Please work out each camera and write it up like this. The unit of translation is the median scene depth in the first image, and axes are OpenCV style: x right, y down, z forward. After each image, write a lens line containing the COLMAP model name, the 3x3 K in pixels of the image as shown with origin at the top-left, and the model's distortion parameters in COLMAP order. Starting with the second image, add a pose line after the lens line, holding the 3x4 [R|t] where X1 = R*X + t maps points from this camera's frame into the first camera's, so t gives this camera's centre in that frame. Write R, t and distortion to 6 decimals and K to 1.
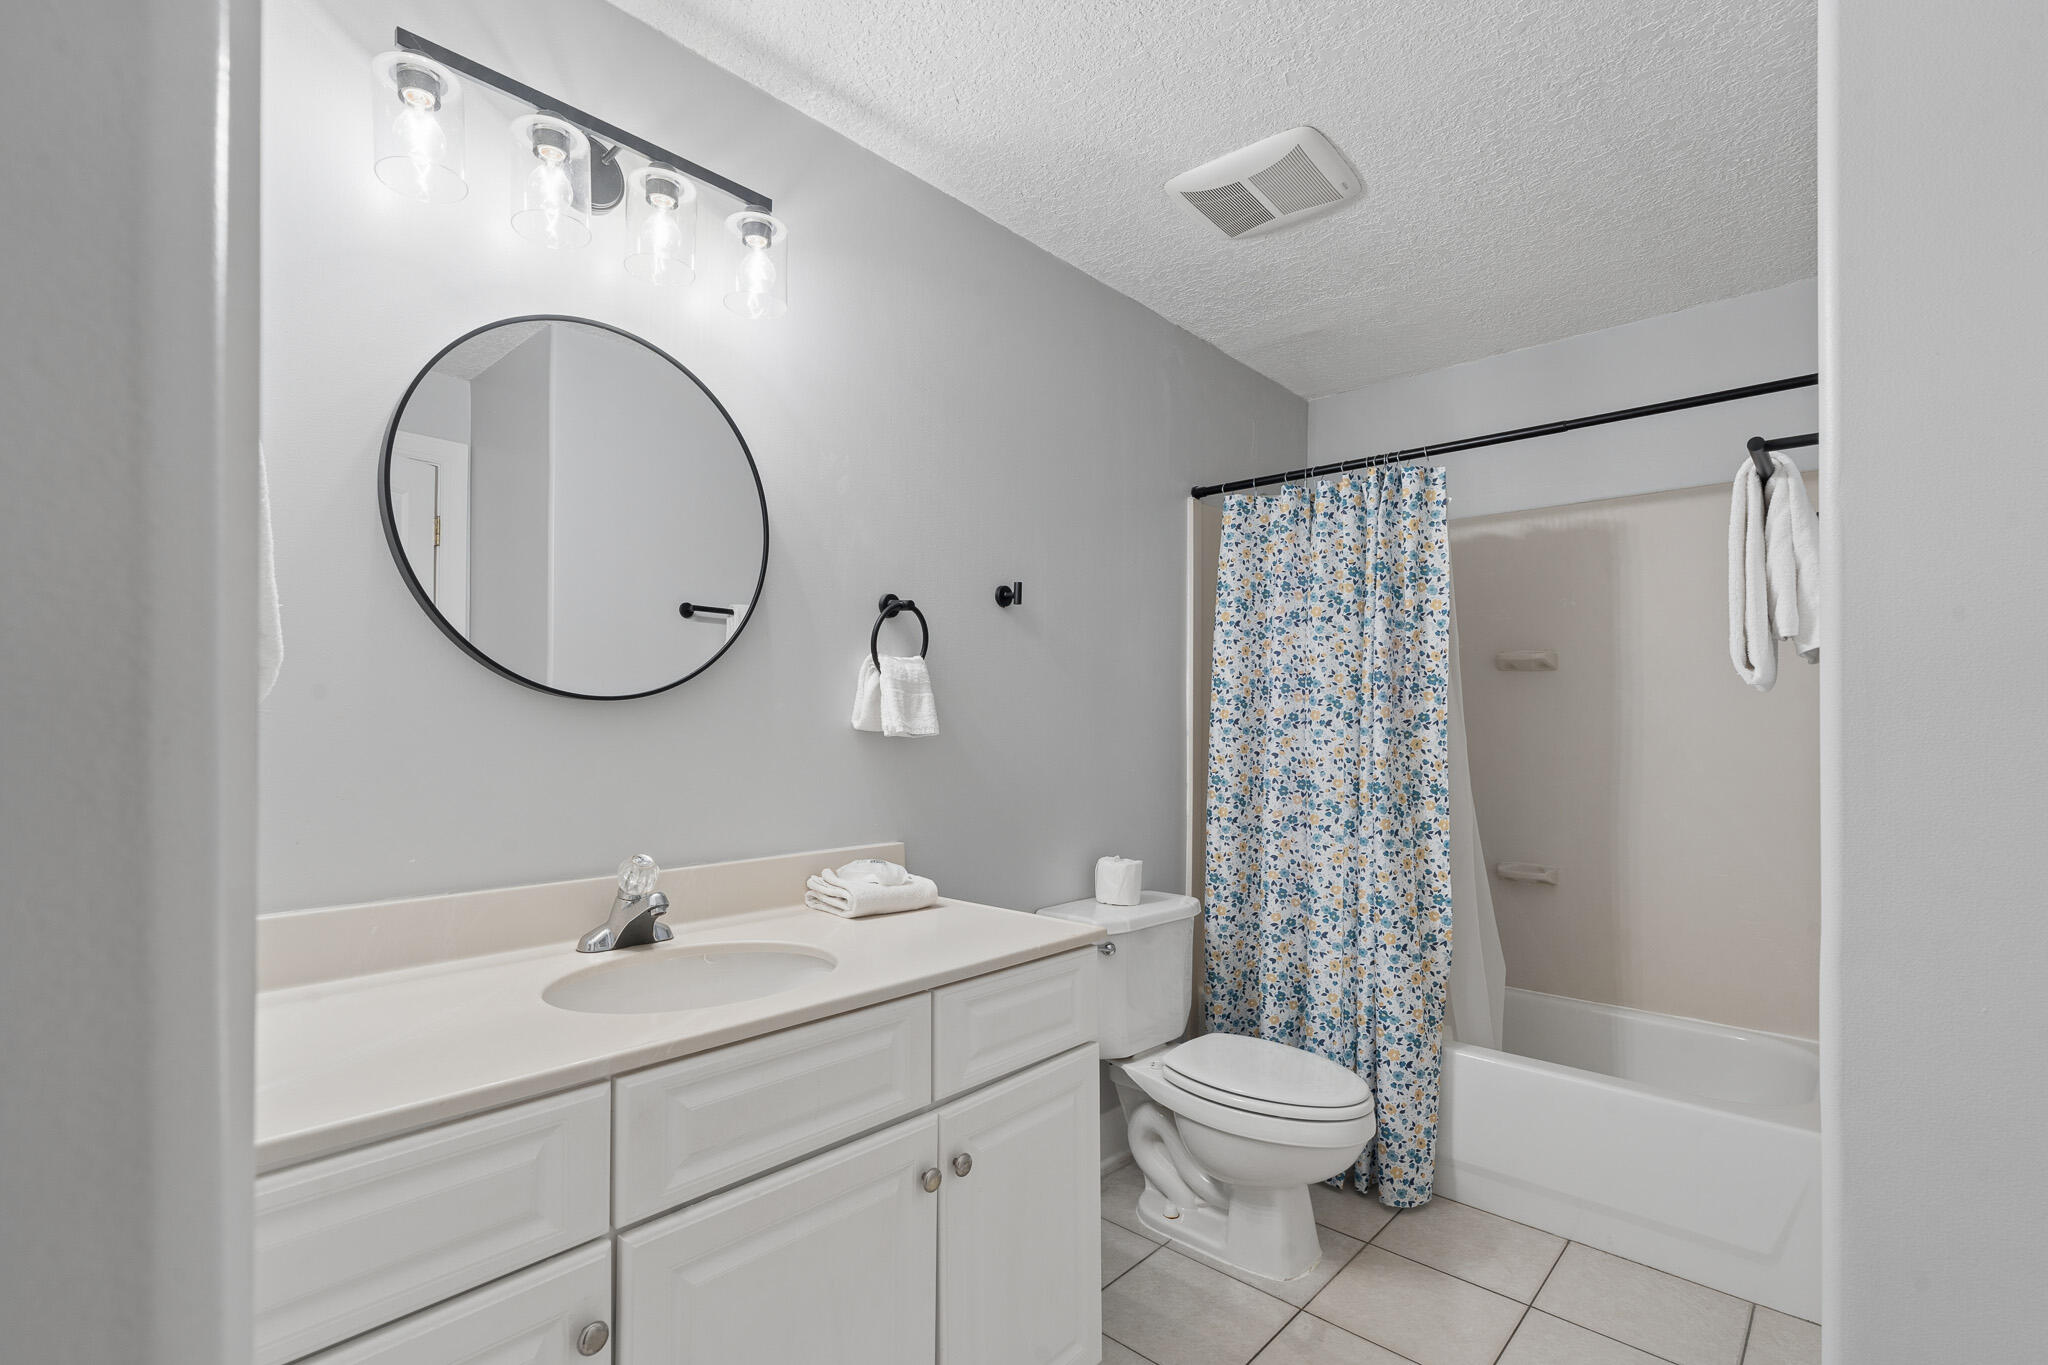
lens RADIAL K [[938.5, 0, 1016.2], [0, 938.5, 703.0], [0, 0, 1]] dist [-0.010440, 0.004781]
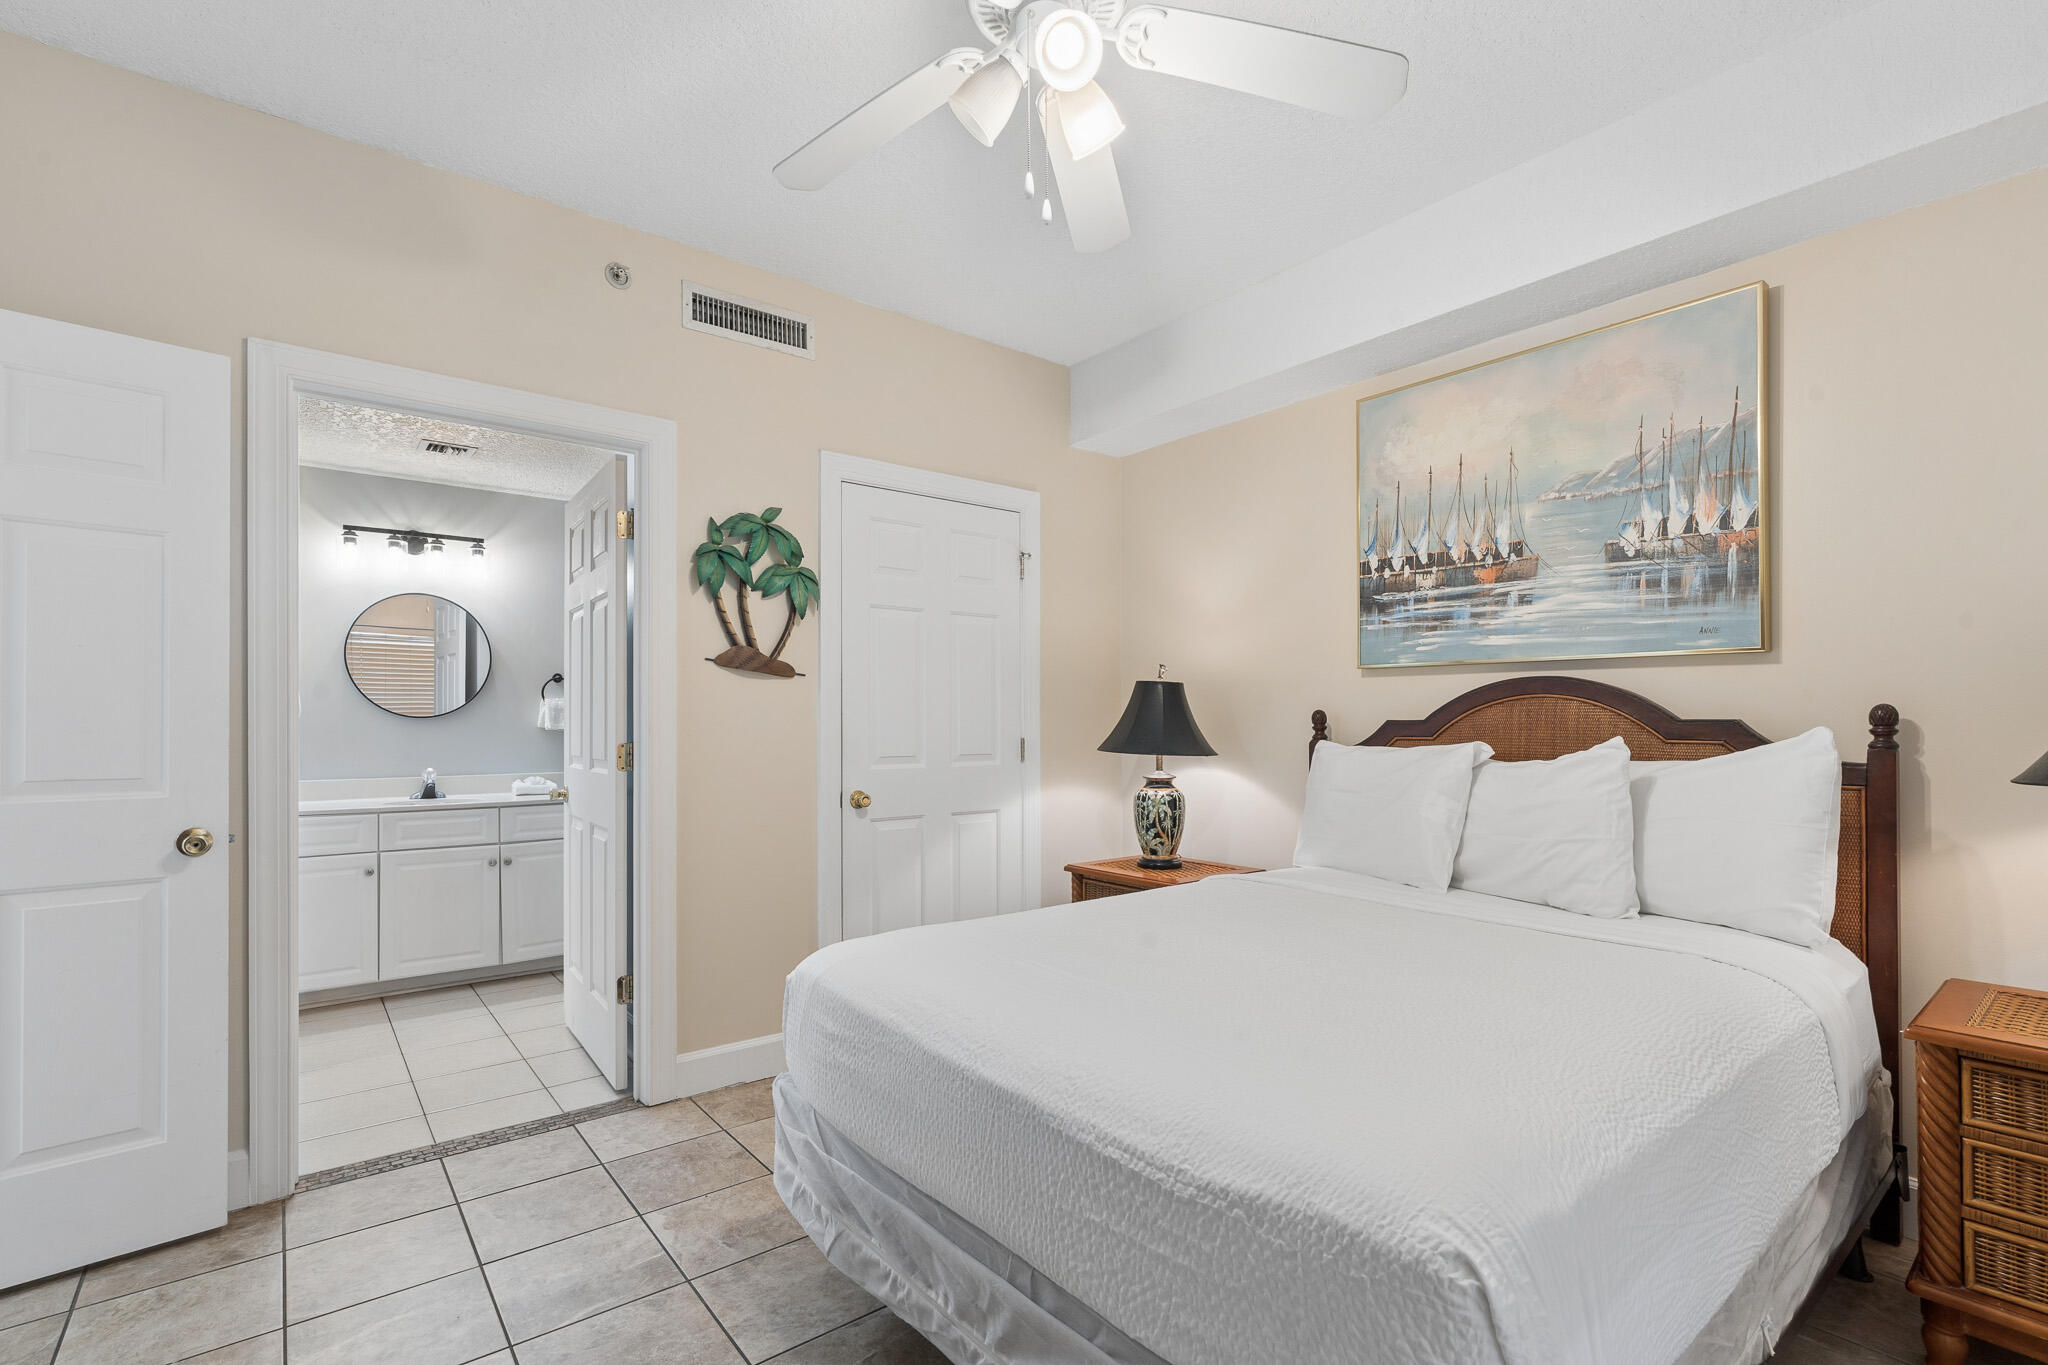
lens RADIAL K [[938.5, 0, 1031.6], [0, 938.5, 701.8], [0, 0, 1]] dist [-0.010440, 0.004781]
pose [[0.990173, -0.013389, -0.139208, 2.035191], [0.013325, 0.999910, -0.001396, -0.027775], [0.139214, -0.000472, 0.990262, -1.808960]]
